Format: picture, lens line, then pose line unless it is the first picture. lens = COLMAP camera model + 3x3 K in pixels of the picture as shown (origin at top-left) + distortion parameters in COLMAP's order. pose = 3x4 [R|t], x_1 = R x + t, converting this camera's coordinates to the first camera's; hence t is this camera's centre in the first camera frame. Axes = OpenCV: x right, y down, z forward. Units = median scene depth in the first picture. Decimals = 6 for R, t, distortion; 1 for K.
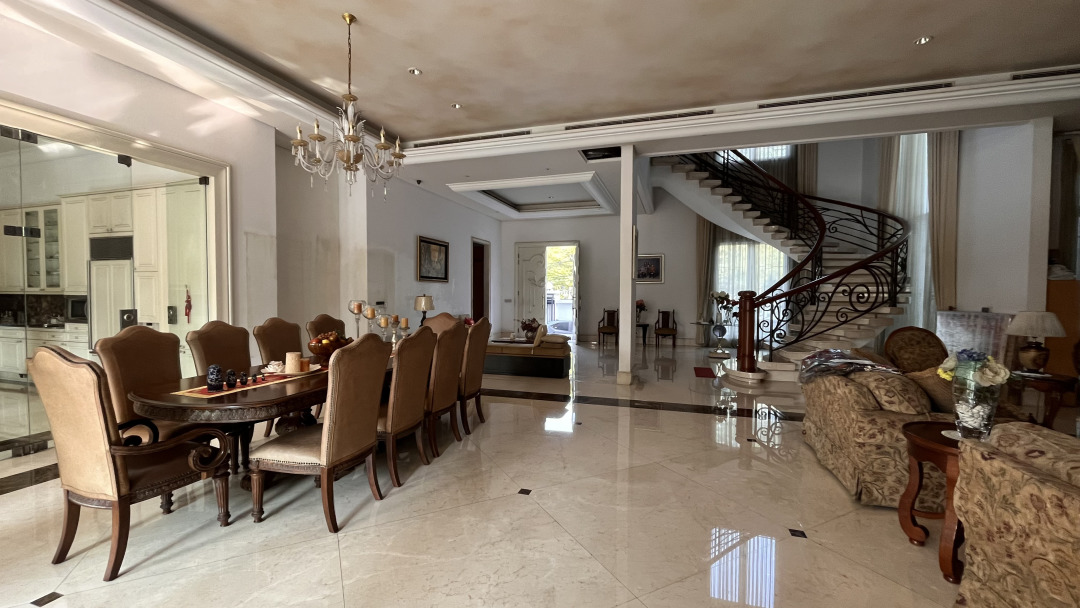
lens RADIAL K [[437.2, 0, 541.2], [0, 437.2, 308.4], [0, 0, 1]] dist [-0.001305, -0.000314]
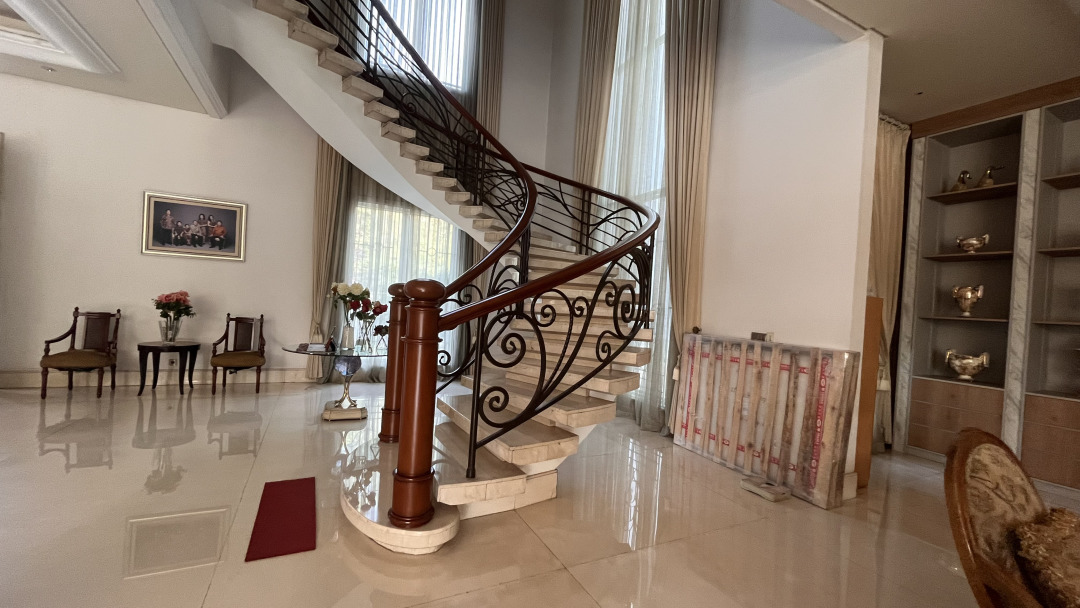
lens RADIAL K [[437.2, 0, 541.2], [0, 437.2, 308.4], [0, 0, 1]] dist [-0.001305, -0.000314]
pose [[0.713001, 0.032765, 0.700397, 0.206192], [-0.035375, 0.999316, -0.010737, -0.012244], [-0.700270, -0.017121, 0.713673, 0.472742]]
